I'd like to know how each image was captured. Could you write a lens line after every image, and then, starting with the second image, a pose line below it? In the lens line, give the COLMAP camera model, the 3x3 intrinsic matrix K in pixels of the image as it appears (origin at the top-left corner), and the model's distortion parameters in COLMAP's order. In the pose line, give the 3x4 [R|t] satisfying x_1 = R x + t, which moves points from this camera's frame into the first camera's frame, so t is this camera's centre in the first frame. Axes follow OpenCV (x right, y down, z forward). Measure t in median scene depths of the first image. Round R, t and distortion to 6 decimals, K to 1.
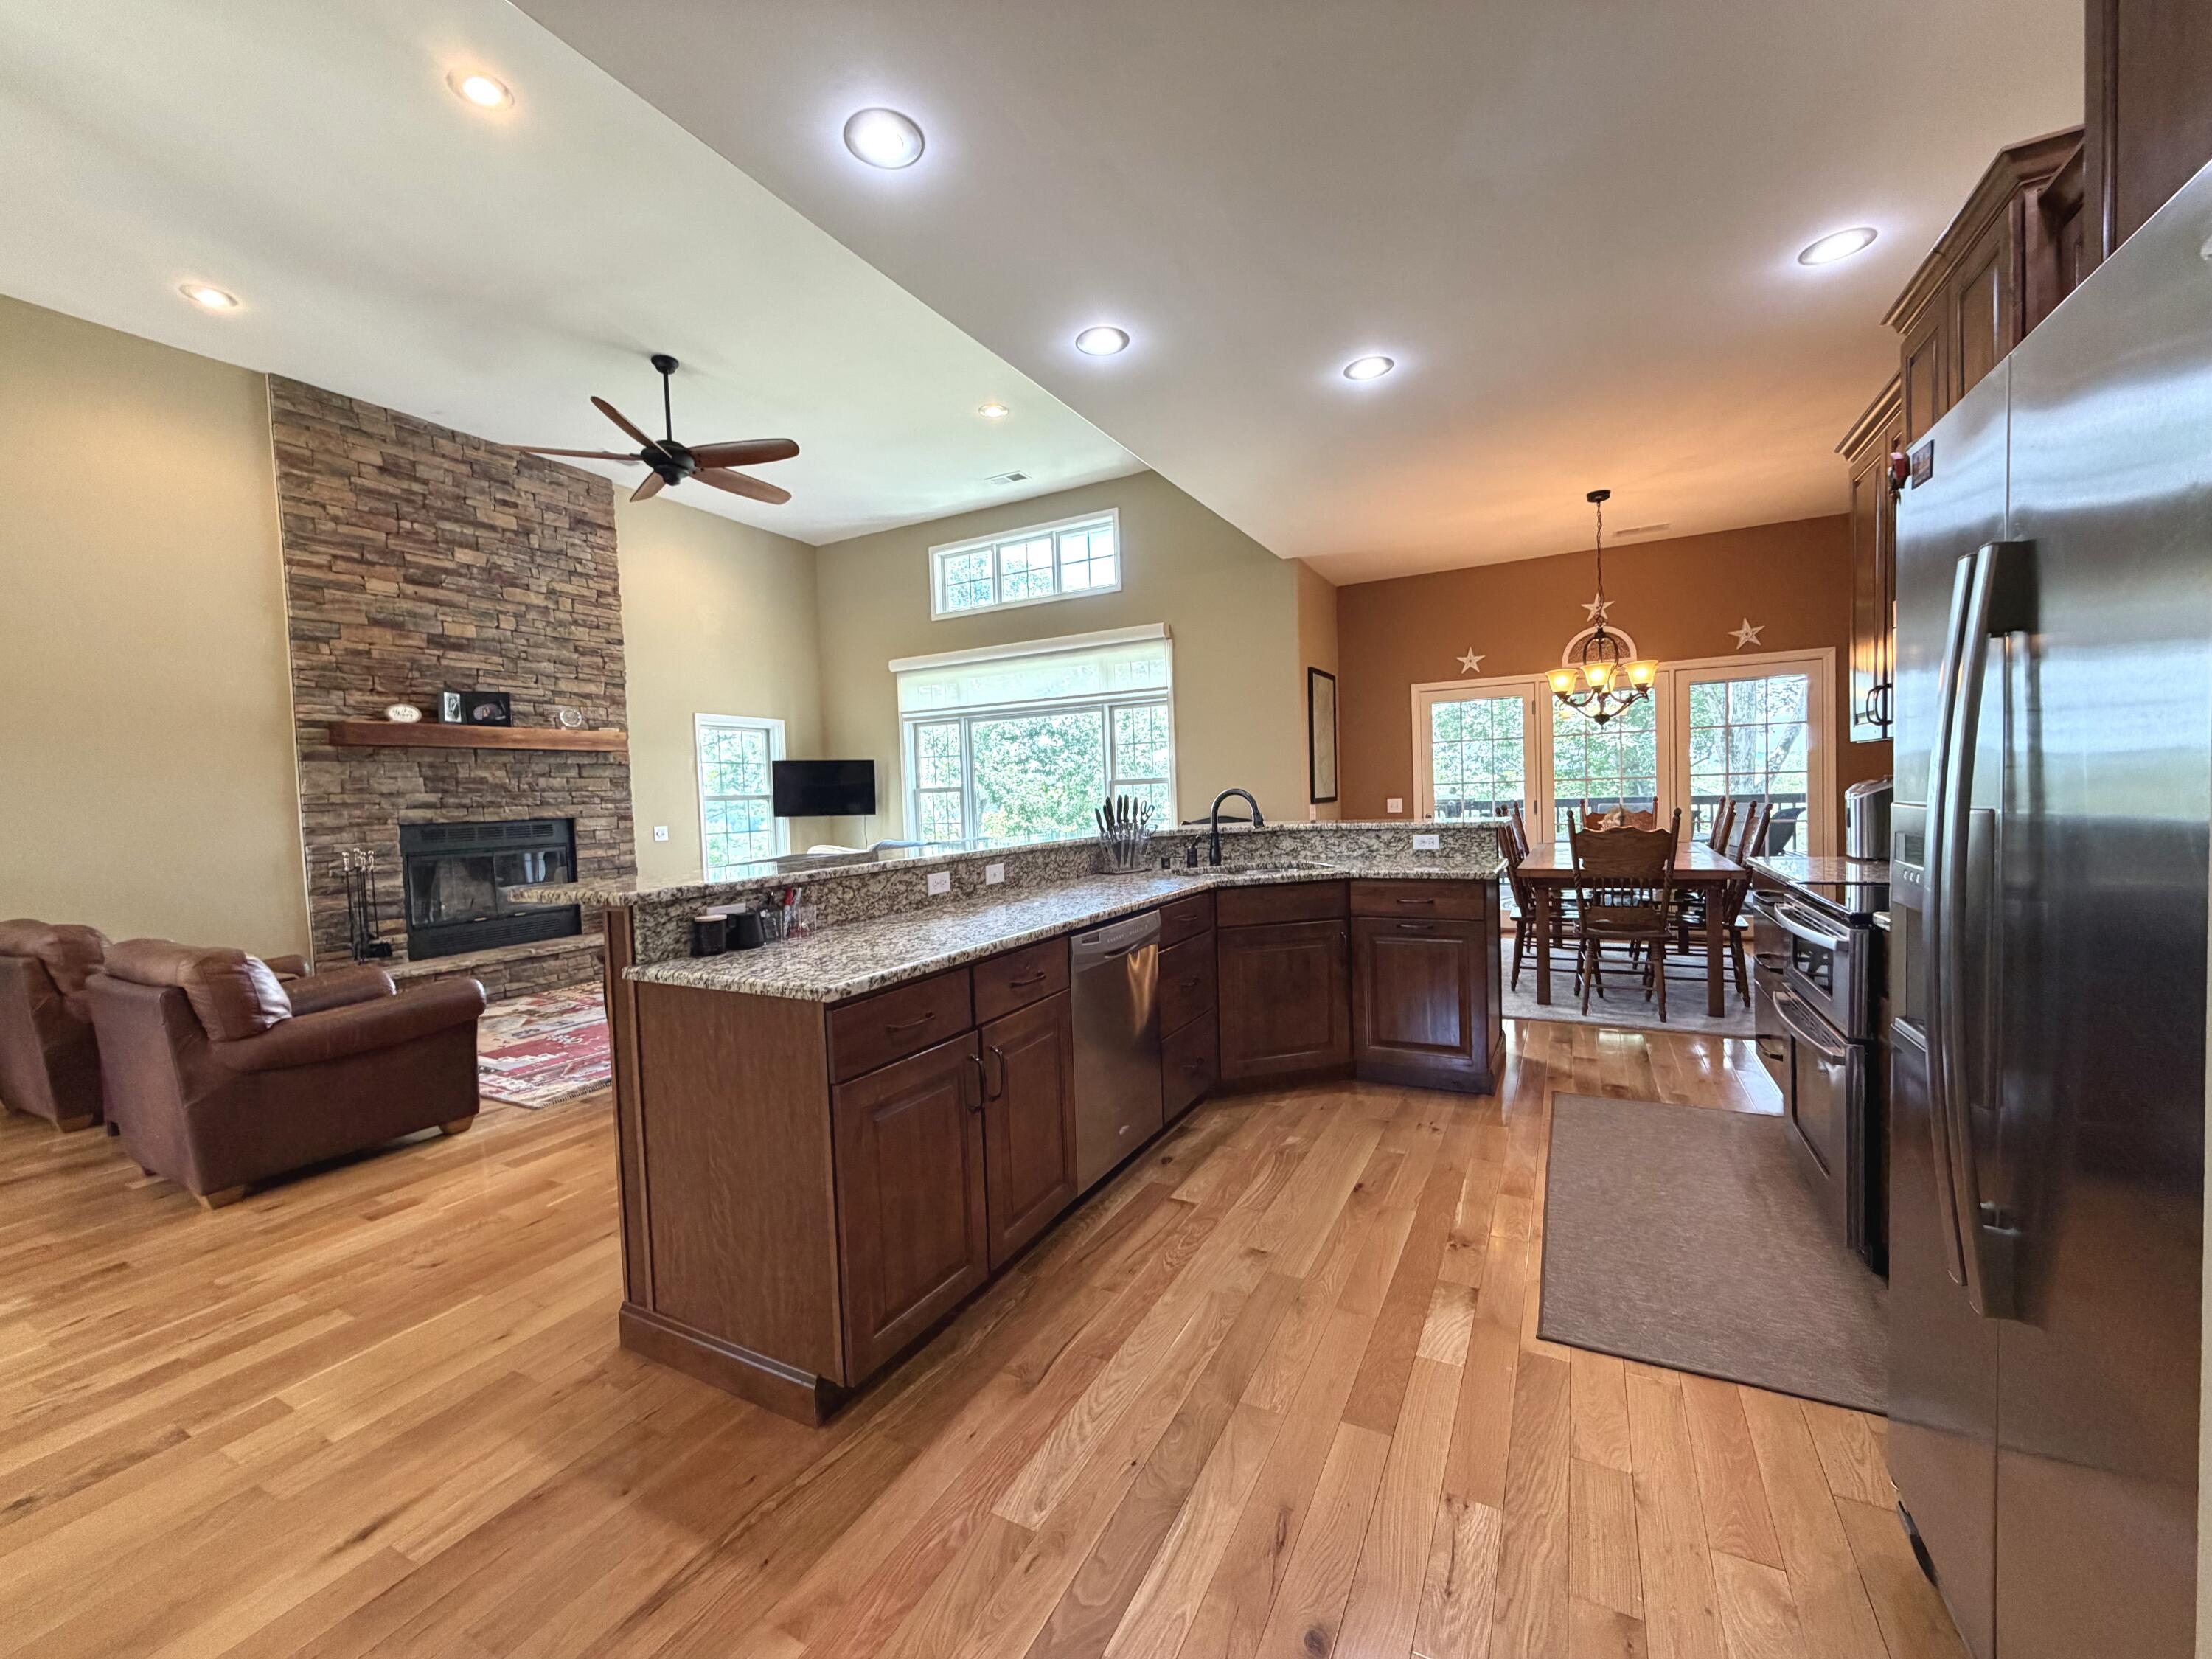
lens RADIAL K [[880.5, 0, 1099.9], [0, 880.5, 829.9], [0, 0, 1]] dist [0.000839, 0.000040]
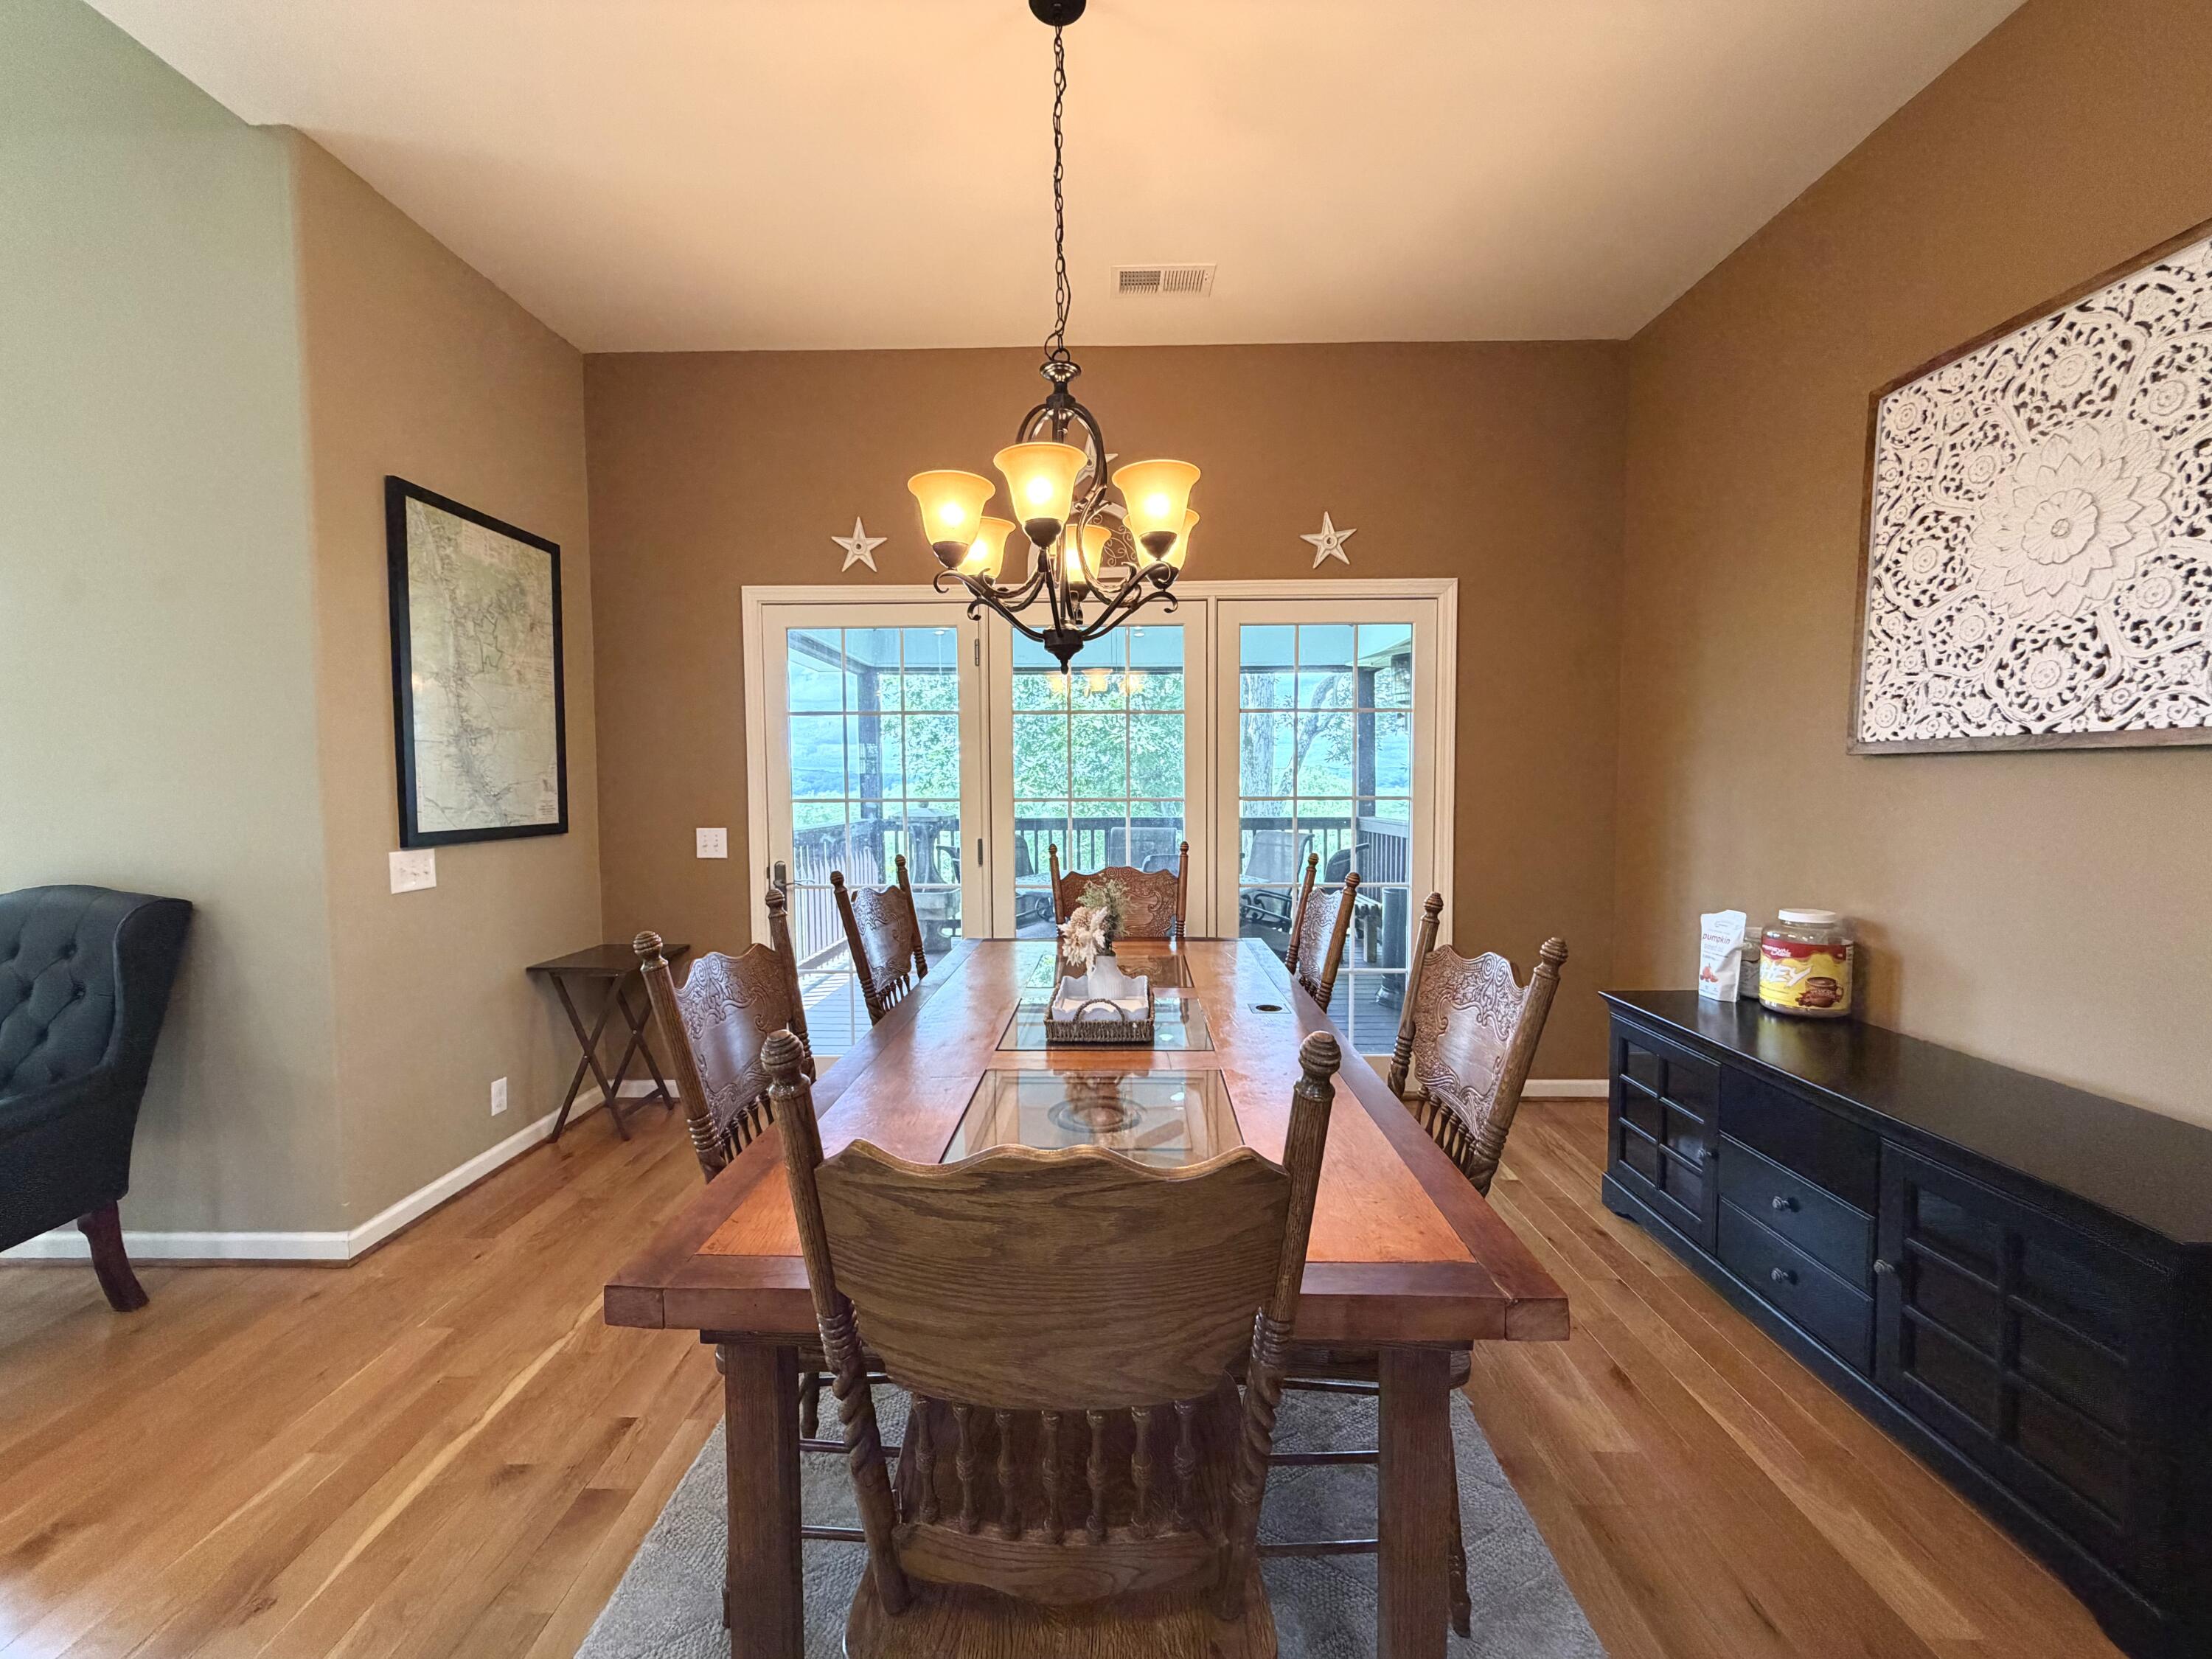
lens RADIAL K [[880.5, 0, 1105.1], [0, 880.5, 828.5], [0, 0, 1]] dist [0.000839, 0.000040]
pose [[0.885696, 0.006547, 0.464219, 0.385626], [-0.006597, 0.999977, -0.001517, -0.046403], [-0.464219, -0.001719, 0.885719, 0.621845]]
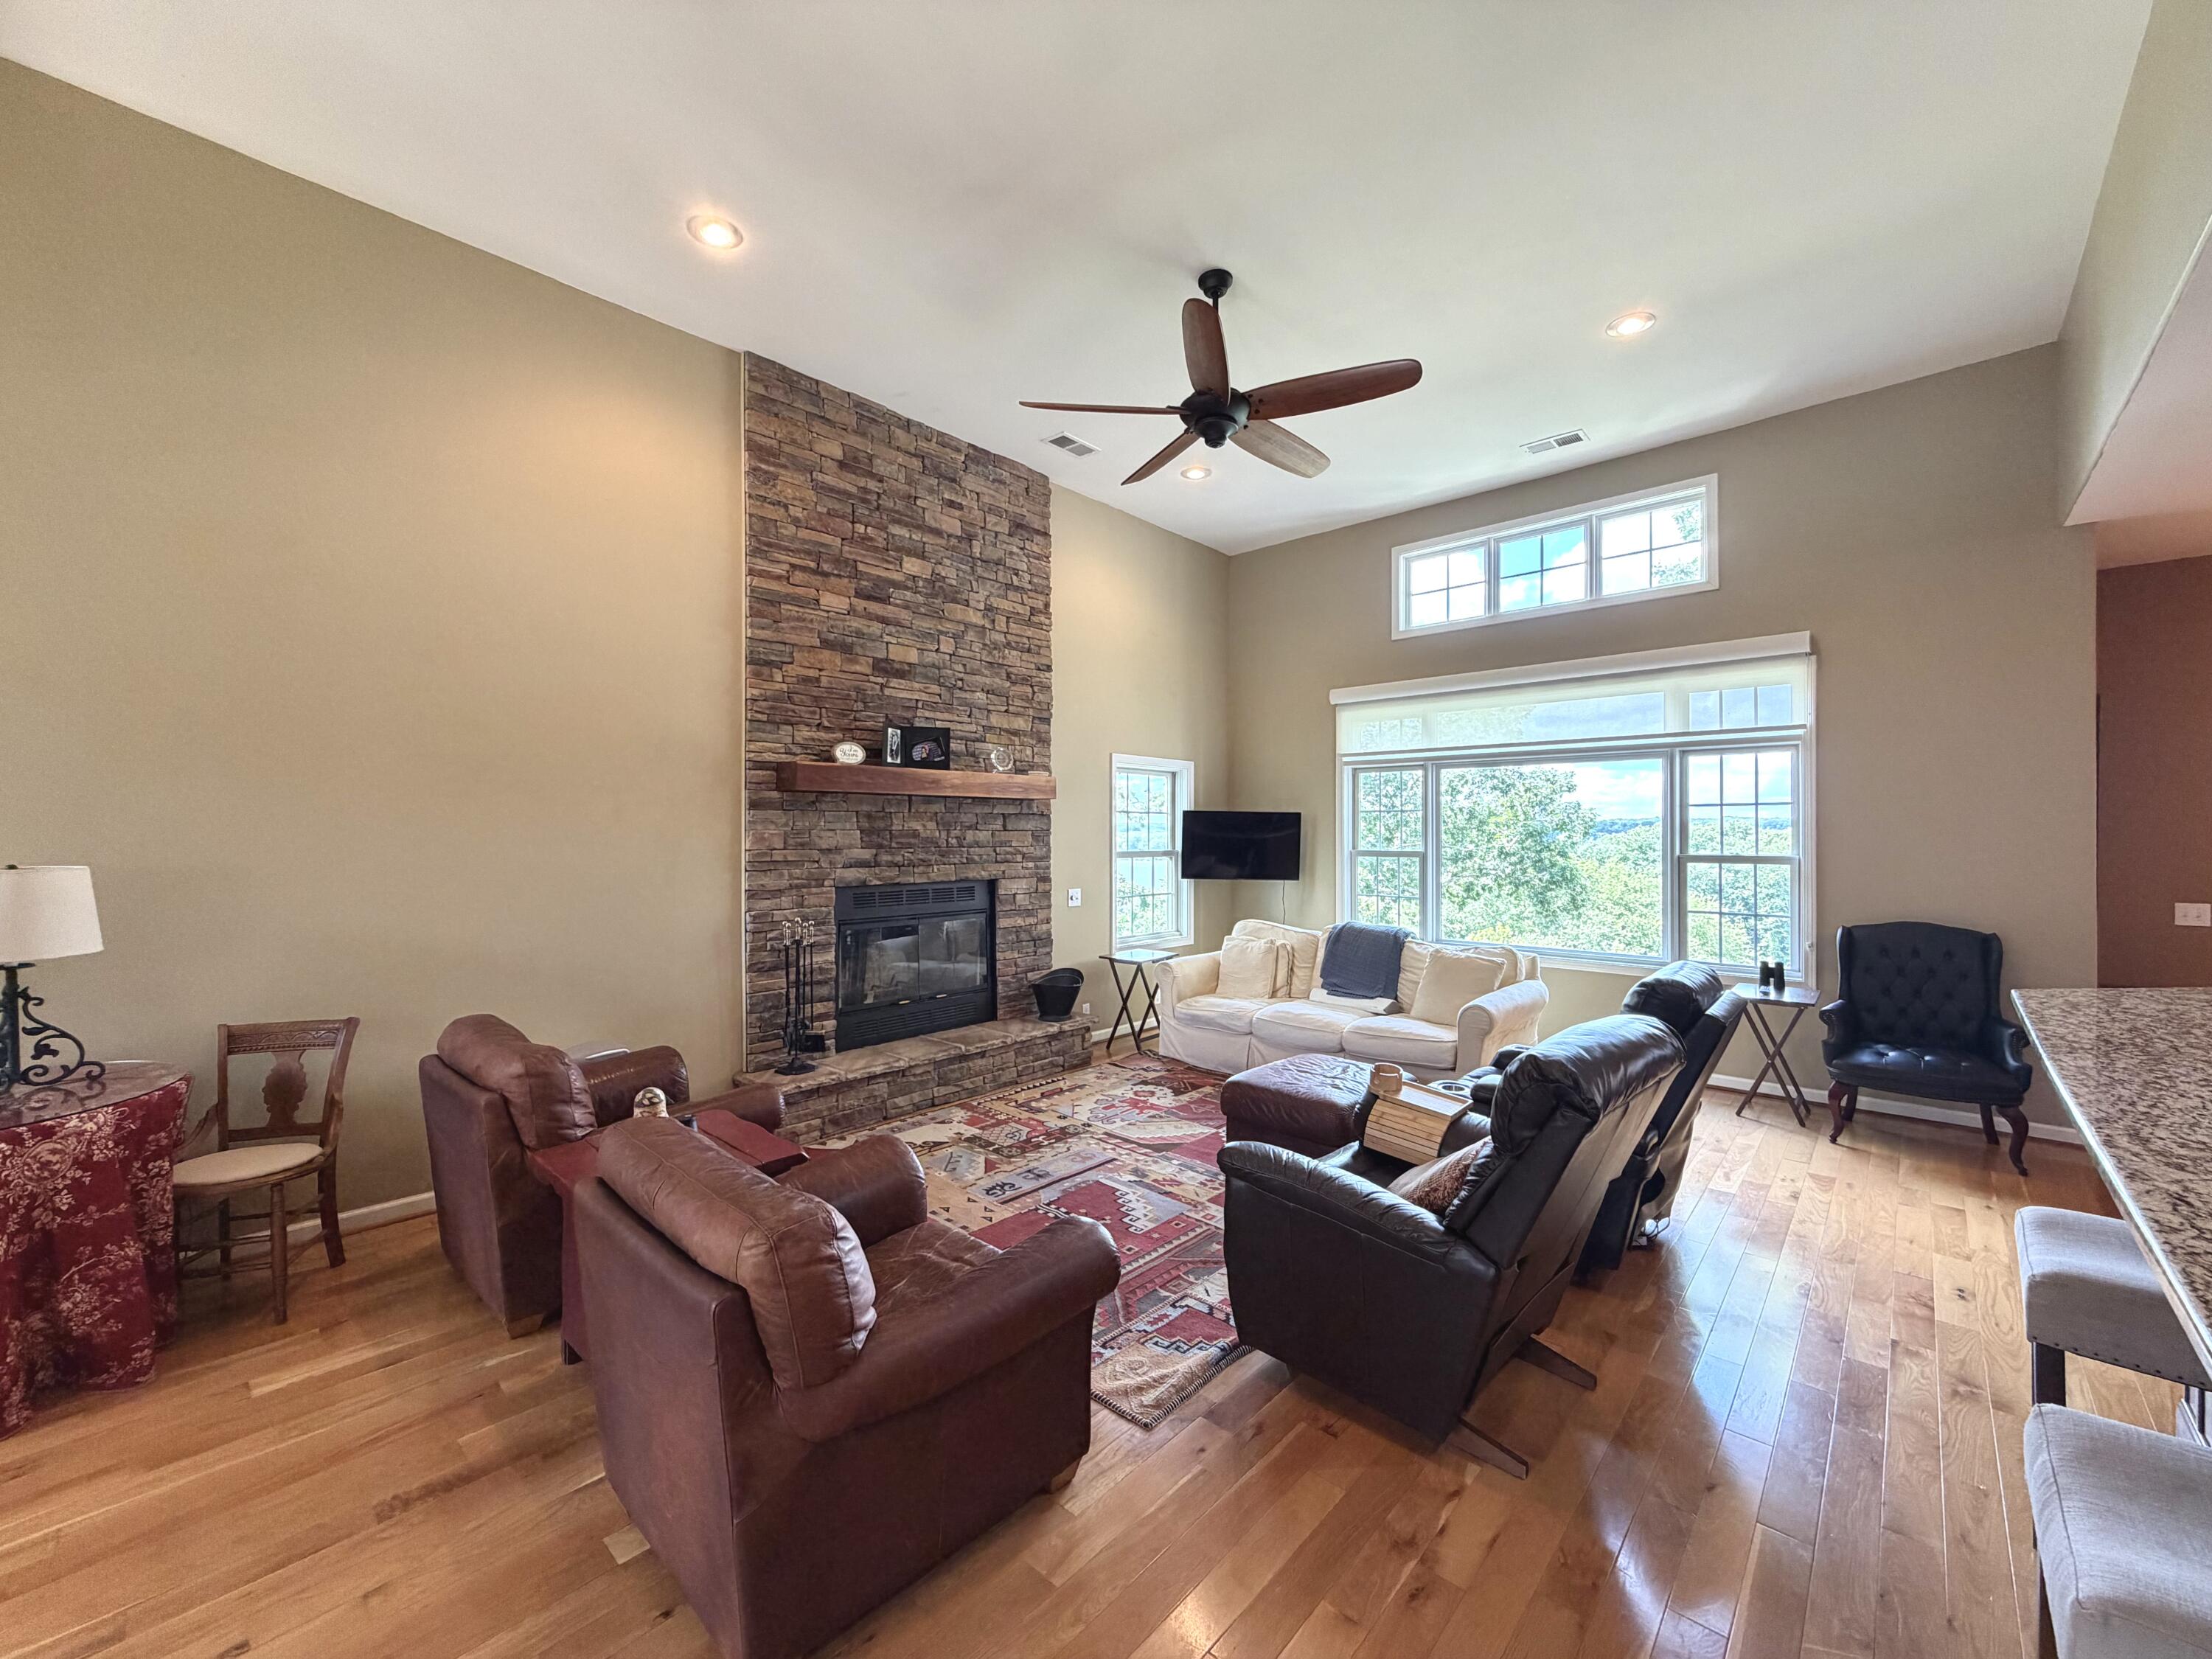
lens RADIAL K [[880.5, 0, 1101.1], [0, 880.5, 831.7], [0, 0, 1]] dist [0.000839, 0.000040]
pose [[0.967507, 0.035471, -0.250344, -0.334056], [-0.044882, 0.998480, -0.031980, -0.040644], [0.248829, 0.042177, 0.967629, 0.249499]]
